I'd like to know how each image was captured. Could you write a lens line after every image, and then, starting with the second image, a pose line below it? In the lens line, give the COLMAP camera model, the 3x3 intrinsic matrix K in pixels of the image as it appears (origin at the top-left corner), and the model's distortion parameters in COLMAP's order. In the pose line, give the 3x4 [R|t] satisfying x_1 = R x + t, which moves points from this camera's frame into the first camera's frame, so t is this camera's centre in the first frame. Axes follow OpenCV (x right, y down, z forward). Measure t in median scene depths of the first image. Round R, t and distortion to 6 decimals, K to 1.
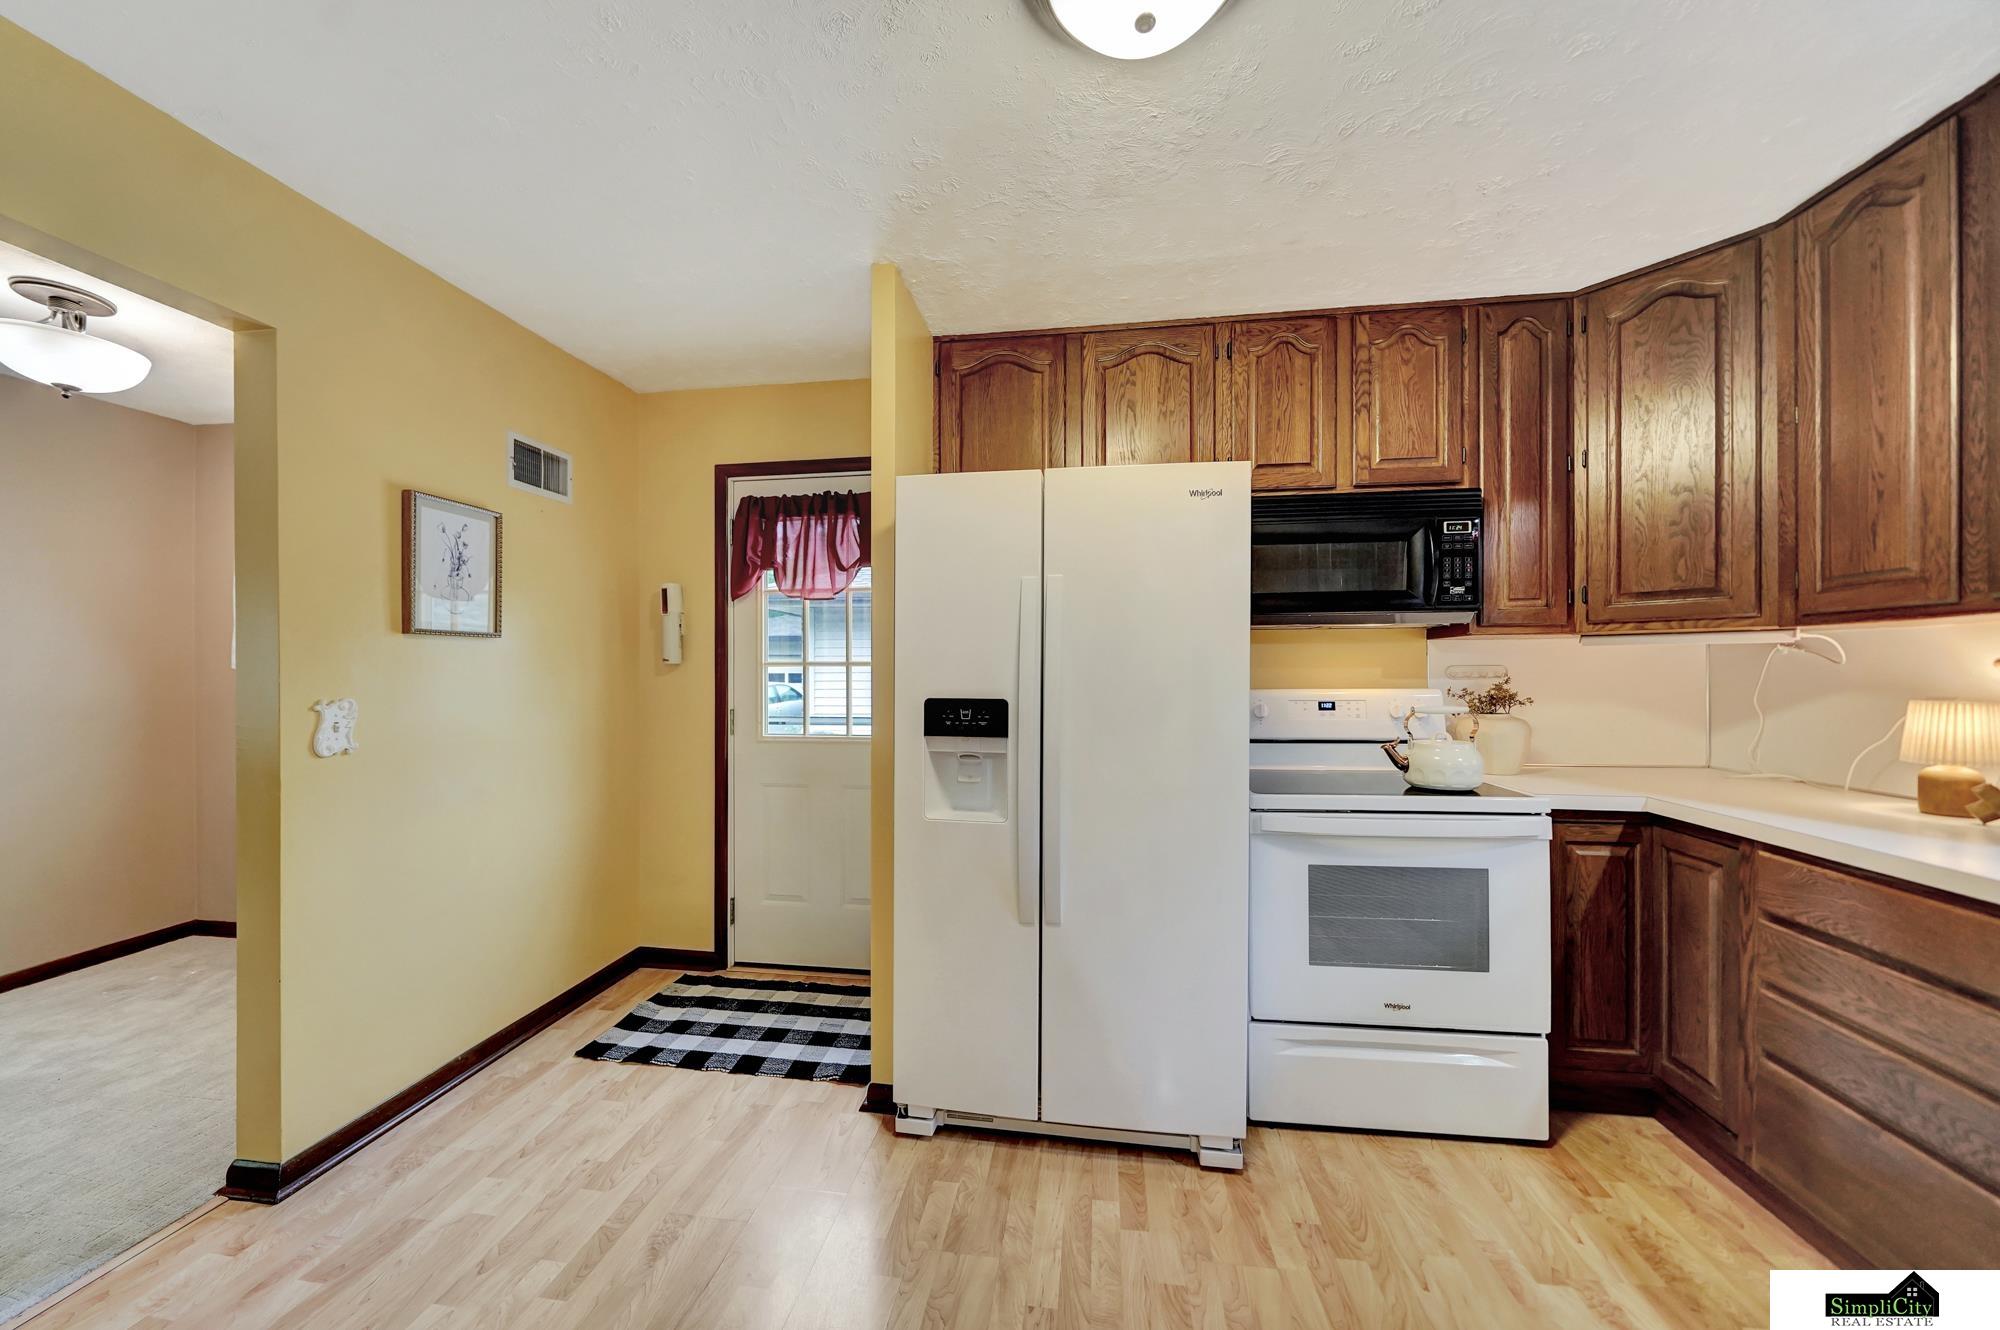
lens RADIAL K [[692.5, 0, 998.9], [0, 692.5, 668.6], [0, 0, 1]] dist [-0.006678, 0.001012]
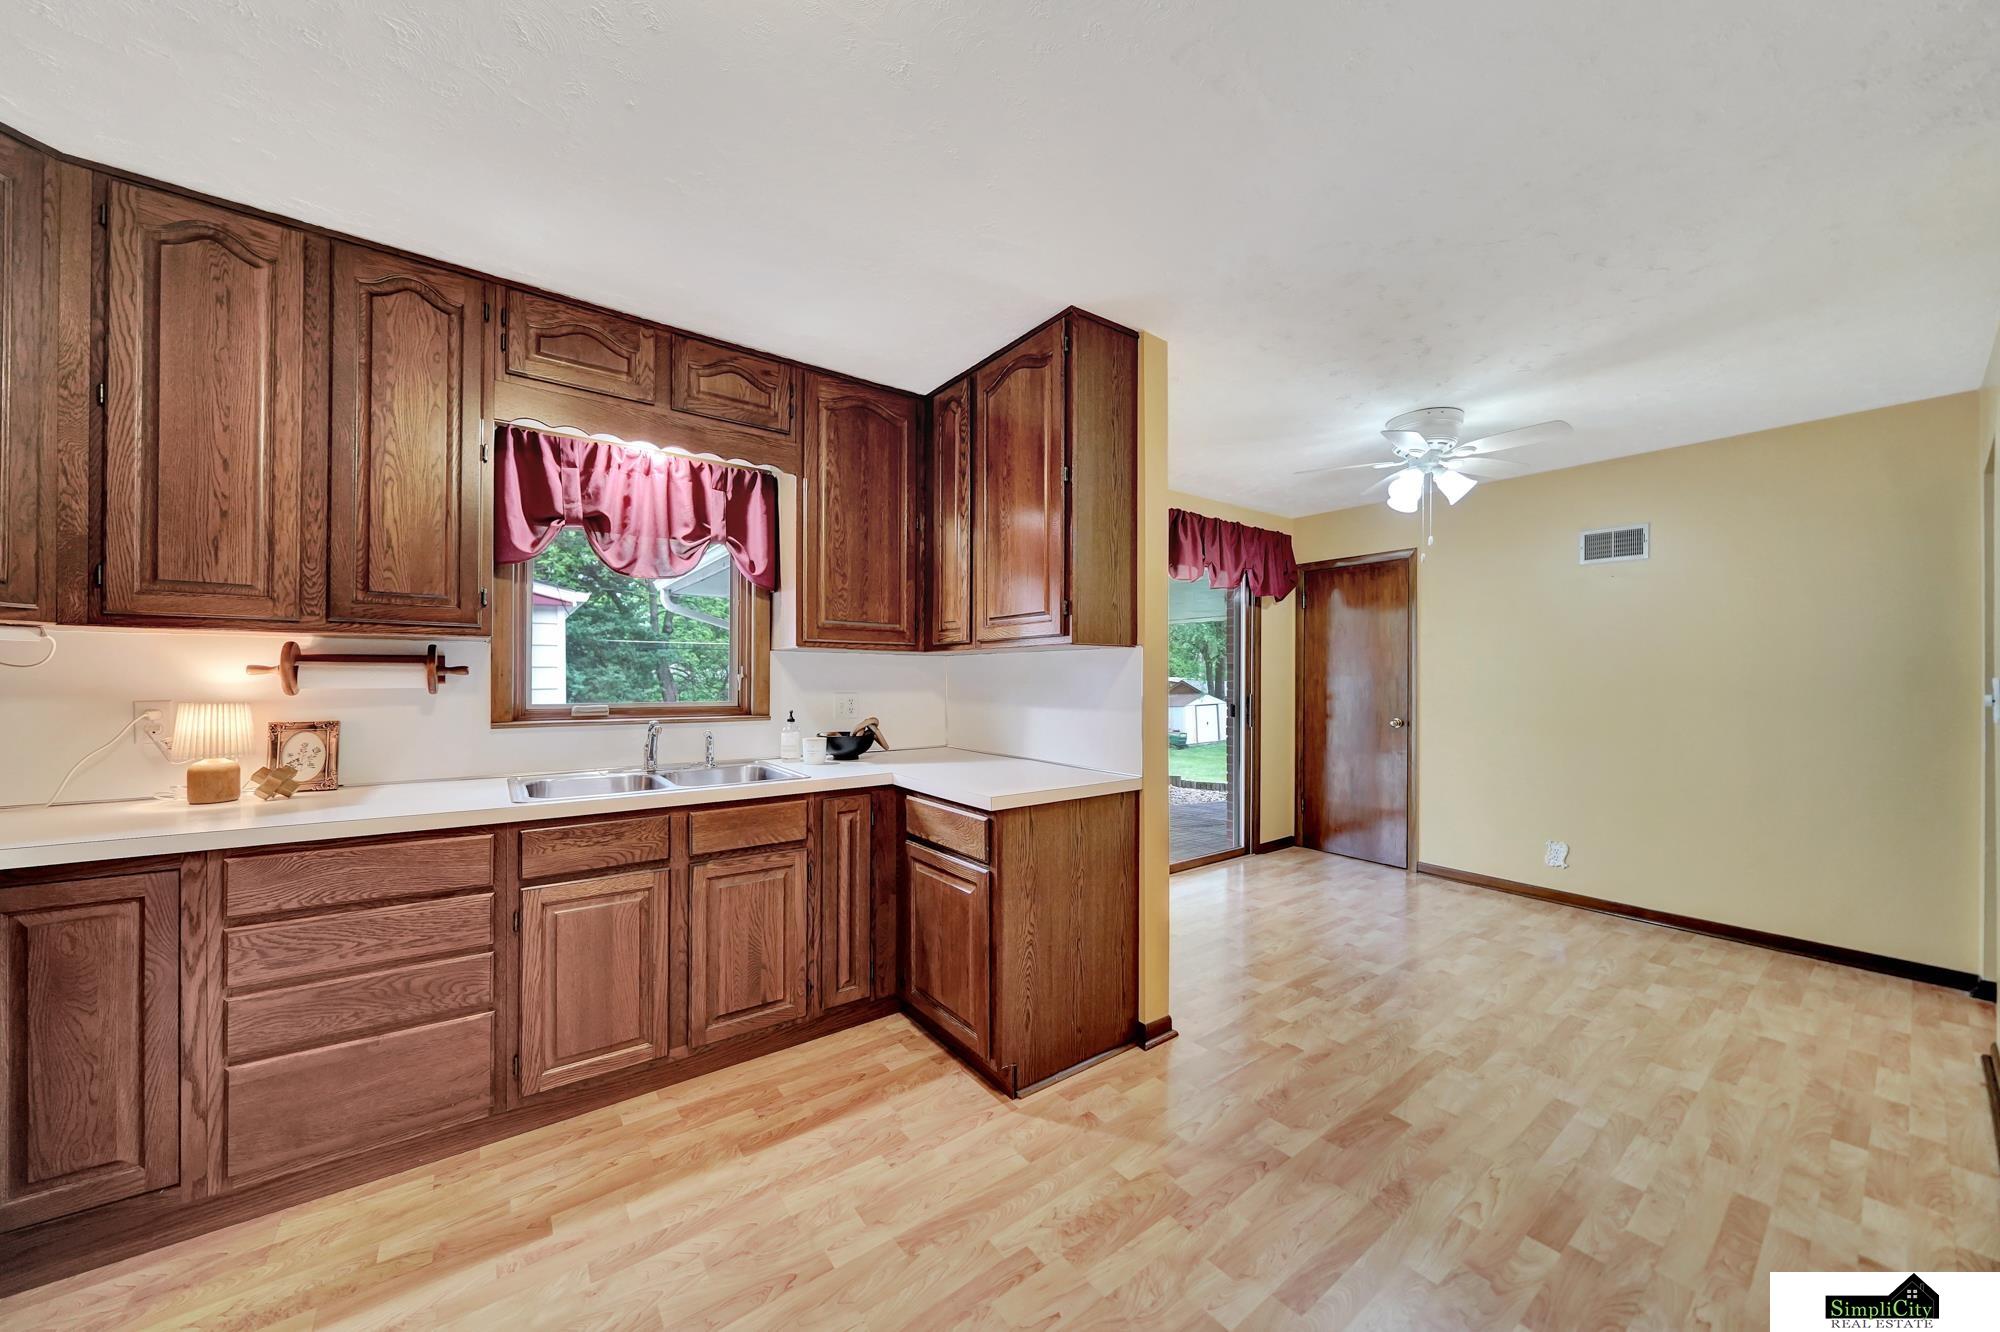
lens RADIAL K [[692.5, 0, 993.1], [0, 692.5, 675.4], [0, 0, 1]] dist [-0.006678, 0.001012]
pose [[-0.705369, 0.004258, 0.708828, -0.301586], [-0.005792, 0.999914, -0.011770, 0.007468], [-0.708817, -0.012407, -0.705284, 0.779722]]
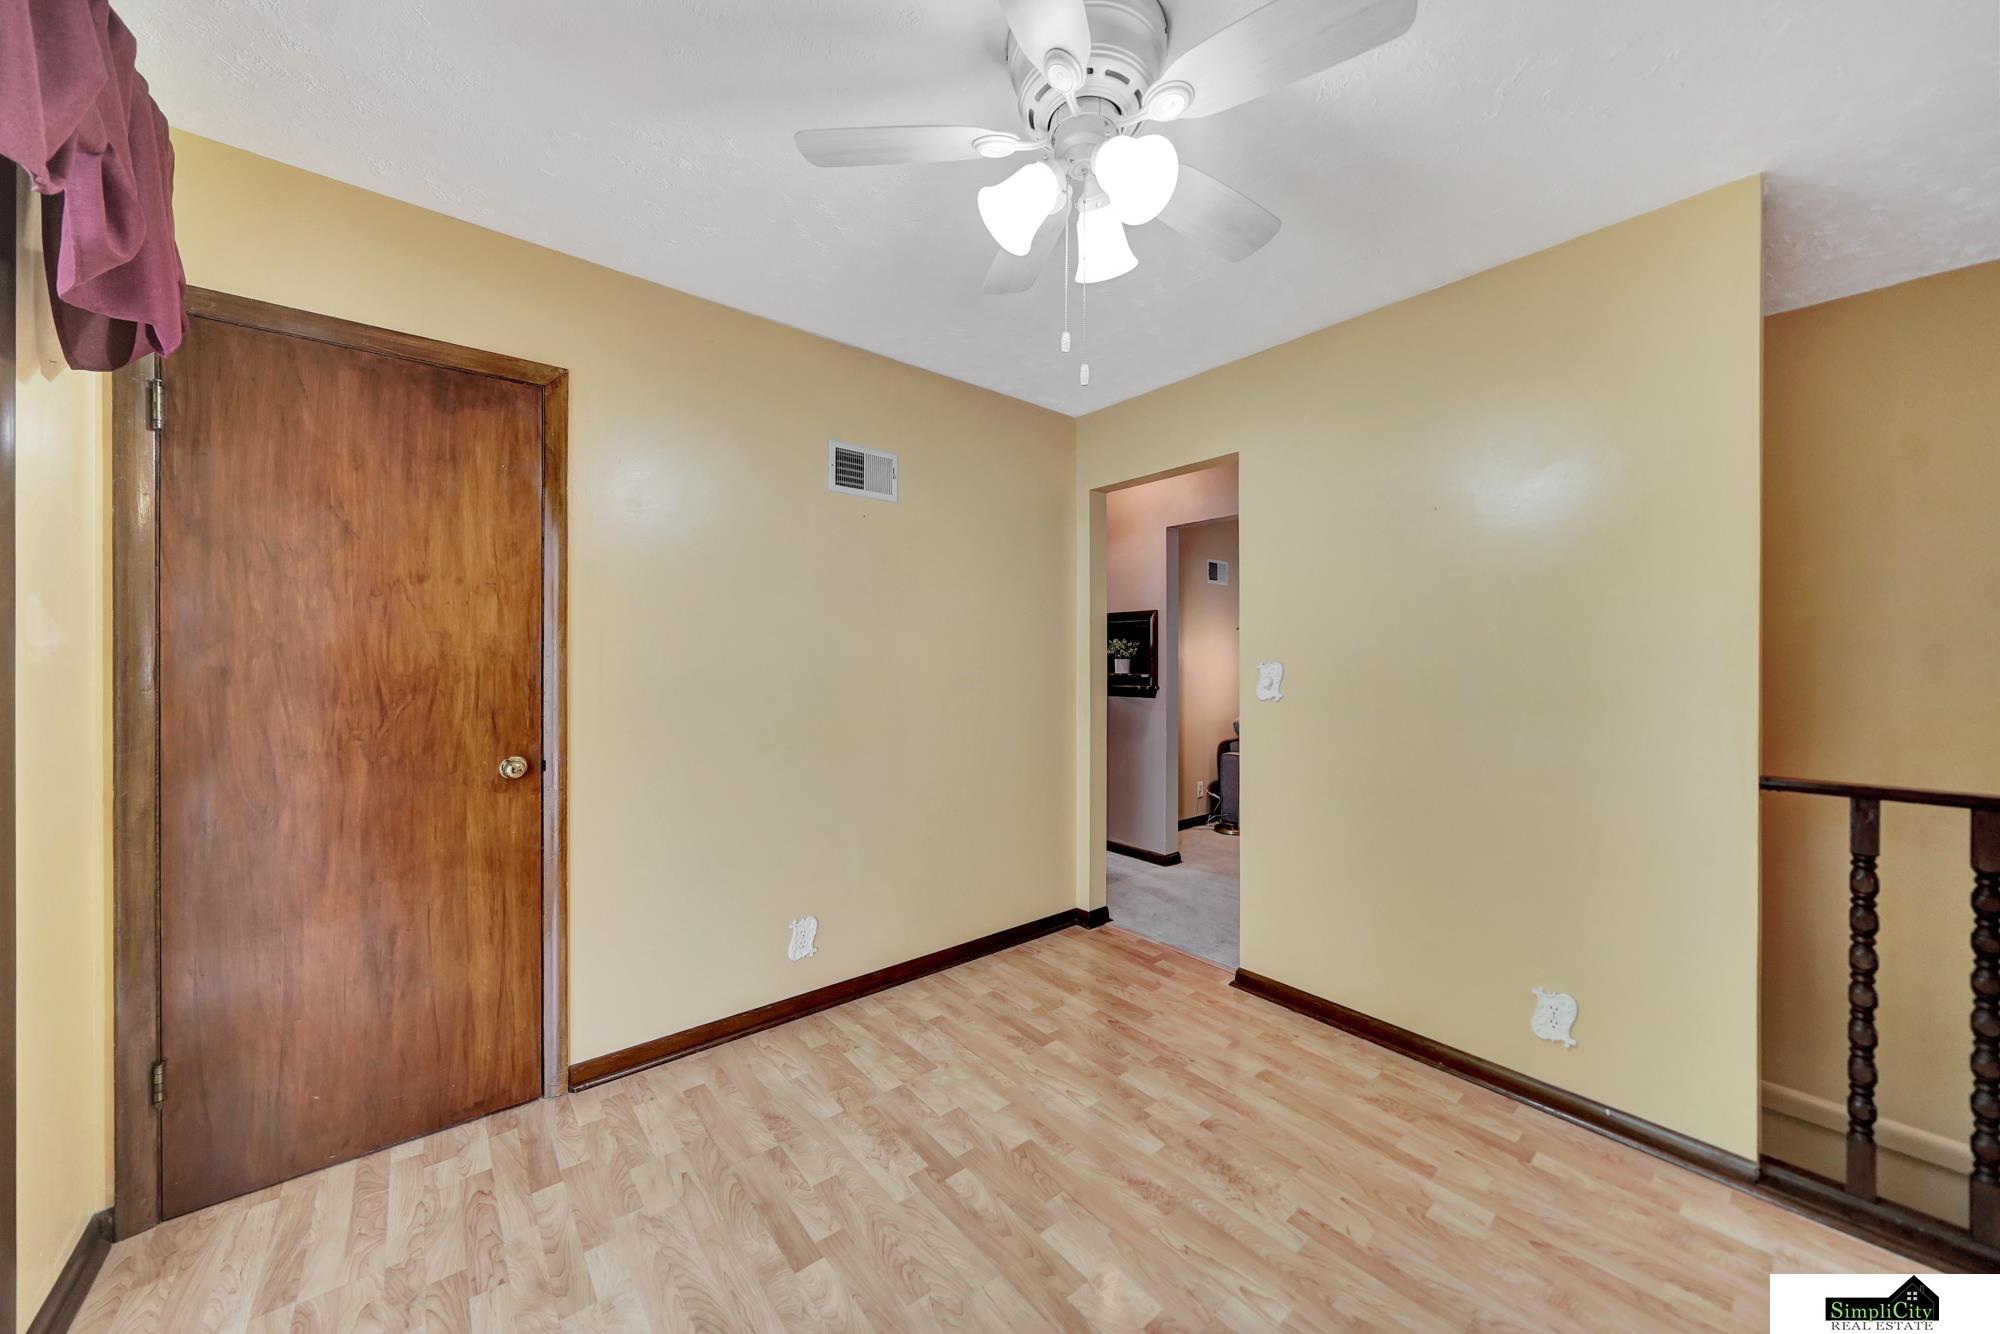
lens RADIAL K [[692.5, 0, 995.7], [0, 692.5, 660.4], [0, 0, 1]] dist [-0.006678, 0.001012]
pose [[-0.659277, 0.007172, -0.751866, 0.756093], [0.005672, 0.999973, 0.004565, -0.027408], [0.751879, -0.001255, -0.659300, -0.781419]]
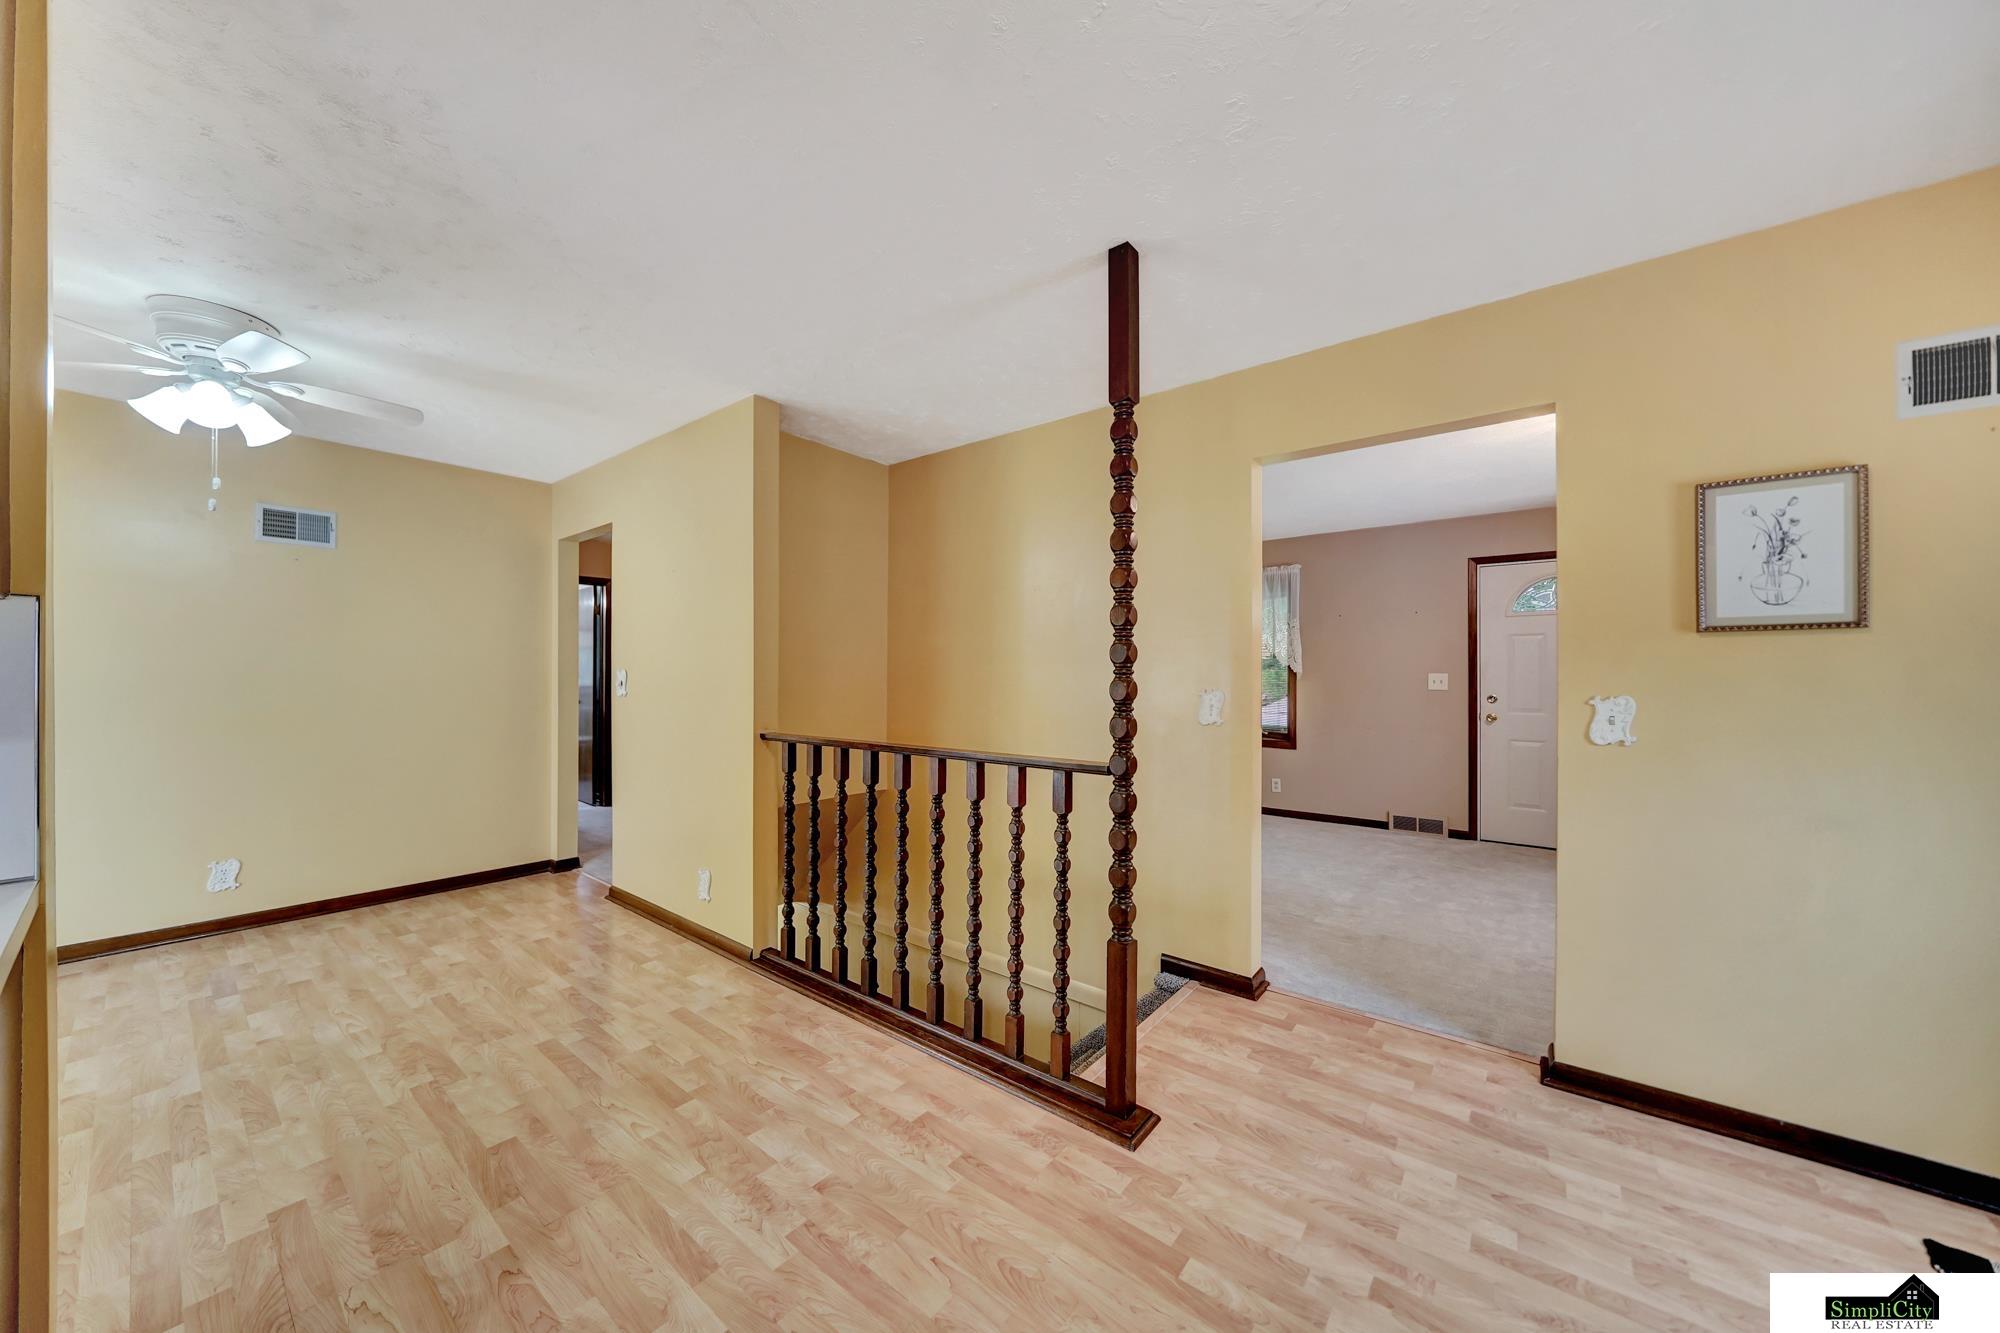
lens RADIAL K [[692.5, 0, 999.0], [0, 692.5, 666.7], [0, 0, 1]] dist [-0.006678, 0.001012]
pose [[-0.502767, -0.007893, -0.864386, 0.525715], [0.003209, 0.999934, -0.010997, 0.005675], [0.864416, -0.008303, -0.502708, 0.695493]]
